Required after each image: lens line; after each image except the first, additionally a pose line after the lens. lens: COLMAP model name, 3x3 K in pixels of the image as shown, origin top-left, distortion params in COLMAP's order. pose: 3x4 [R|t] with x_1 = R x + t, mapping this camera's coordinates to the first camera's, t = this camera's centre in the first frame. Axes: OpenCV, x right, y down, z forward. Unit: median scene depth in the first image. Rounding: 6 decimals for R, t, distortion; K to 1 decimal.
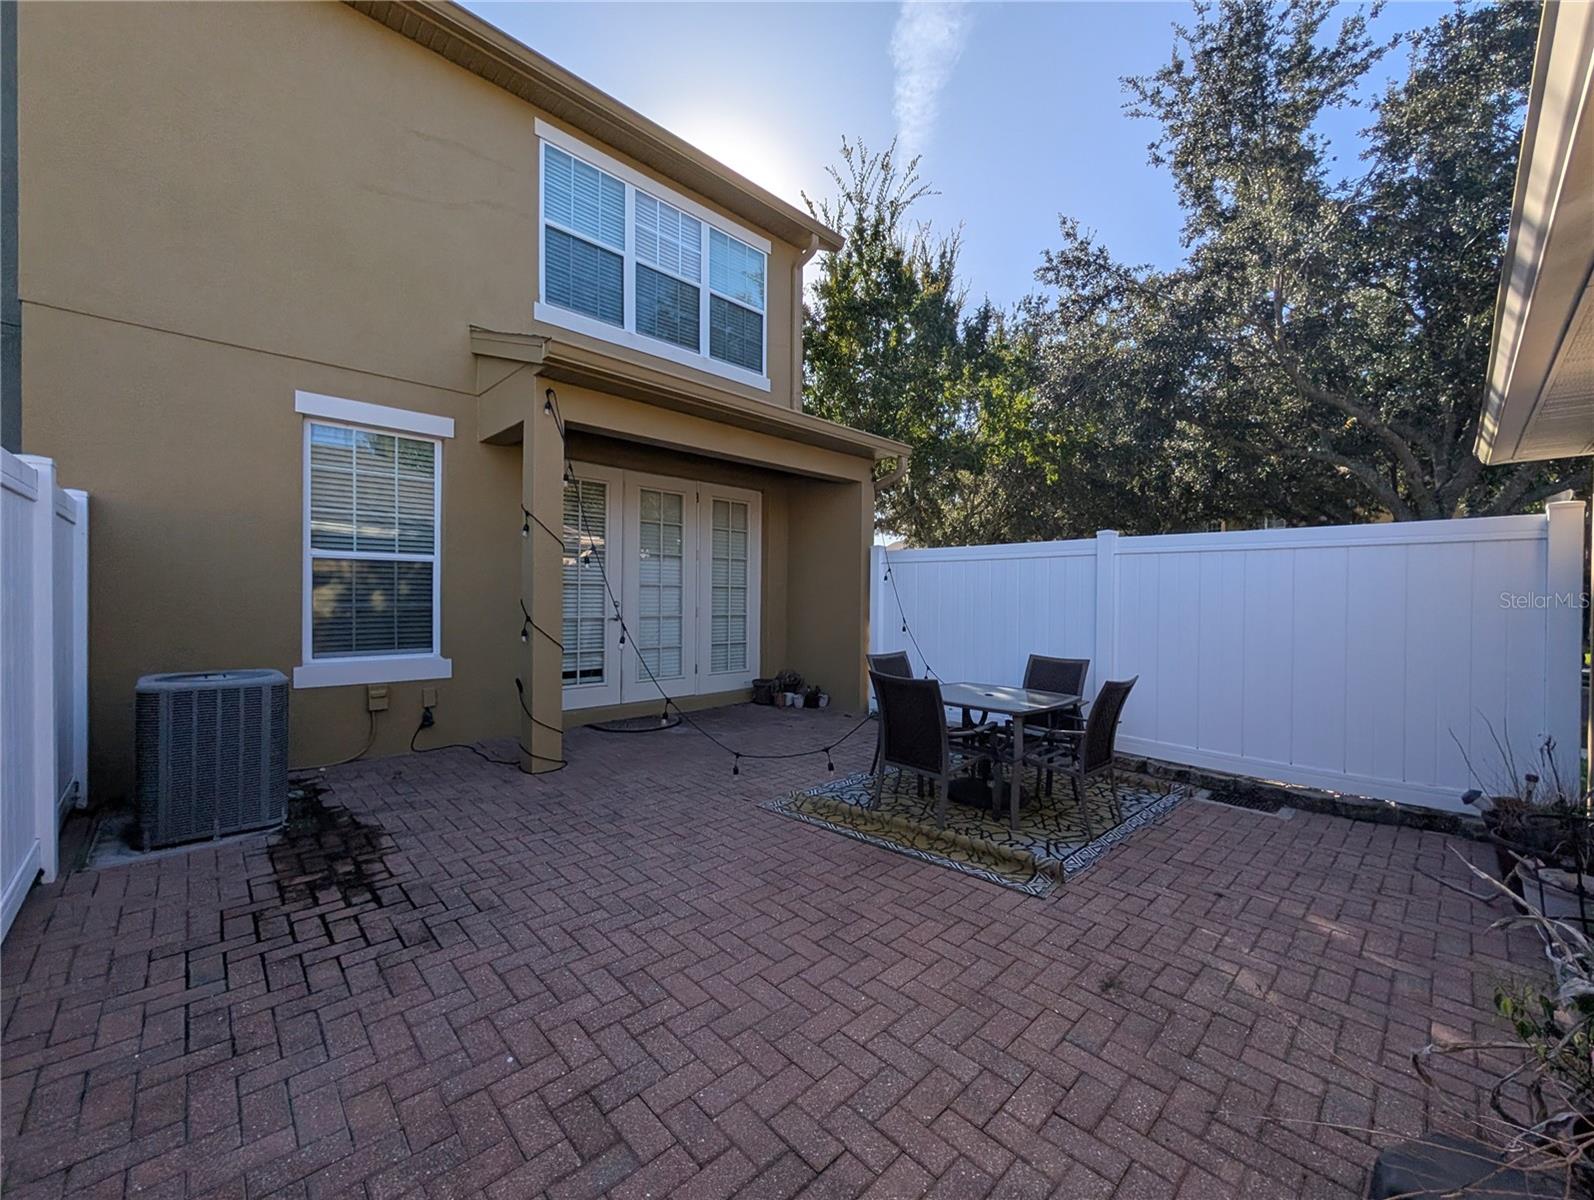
lens RADIAL K [[632.7, 0, 792.3], [0, 632.7, 600.4], [0, 0, 1]] dist [-0.001679, 0.000040]
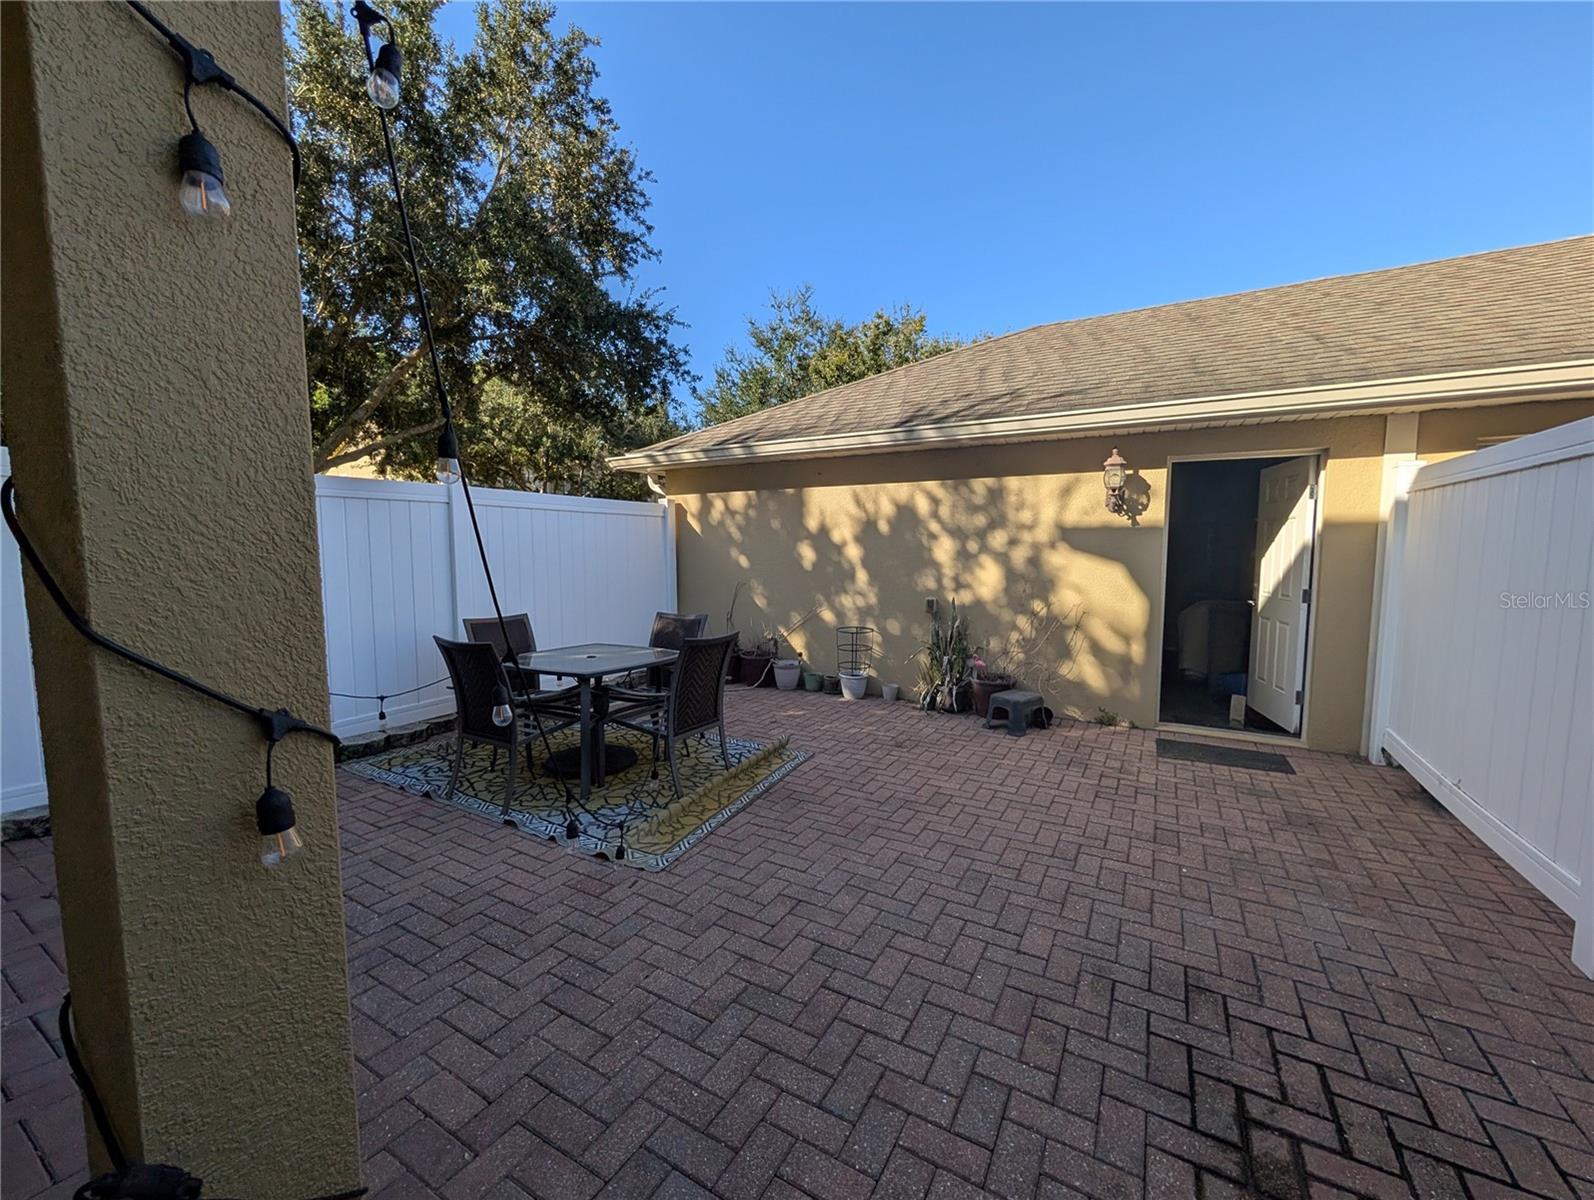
lens RADIAL K [[632.7, 0, 792.3], [0, 632.7, 600.4], [0, 0, 1]] dist [-0.001679, 0.000040]
pose [[-0.279397, -0.090158, 0.955934, -0.938252], [0.005107, 0.995428, 0.095376, -0.032096], [-0.960162, 0.031530, -0.277659, 1.375774]]
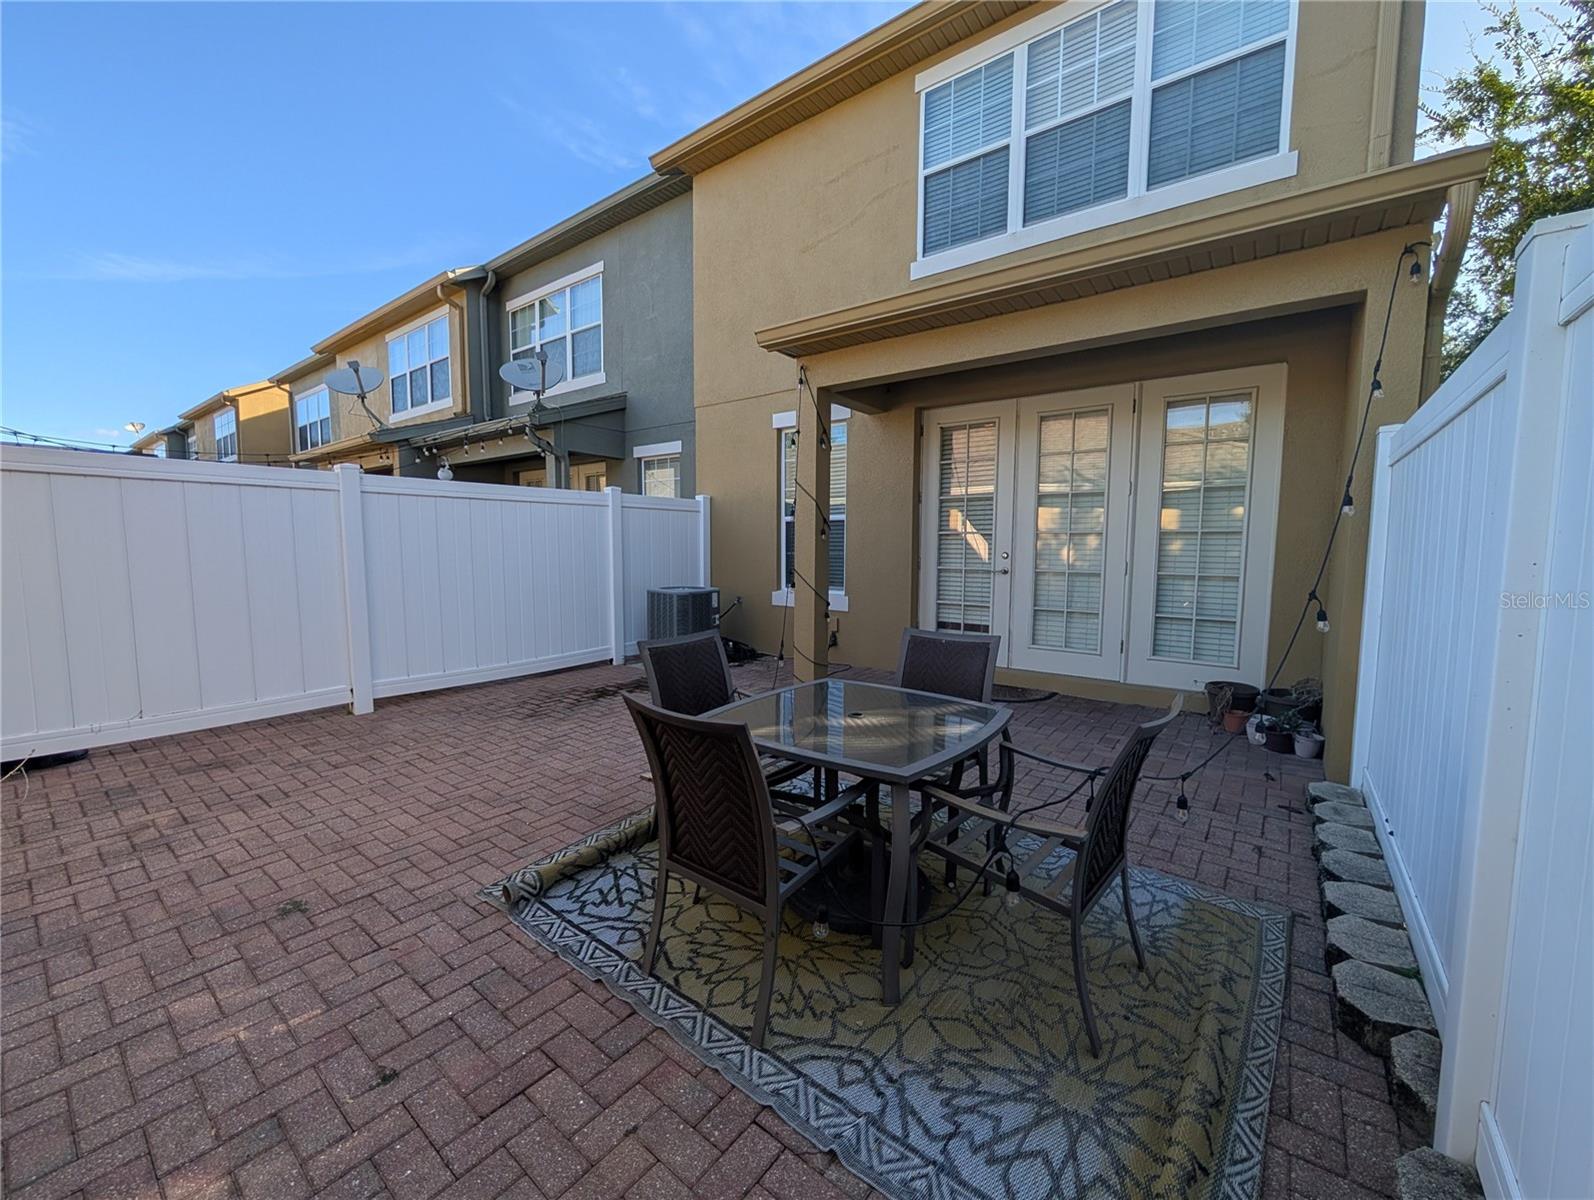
lens RADIAL K [[632.7, 0, 792.3], [0, 632.7, 600.4], [0, 0, 1]] dist [-0.001679, 0.000040]
pose [[0.148680, 0.076284, -0.985939, 1.188965], [-0.012044, 0.997086, 0.075331, 0.011592], [0.988812, 0.000675, 0.149165, 1.218561]]
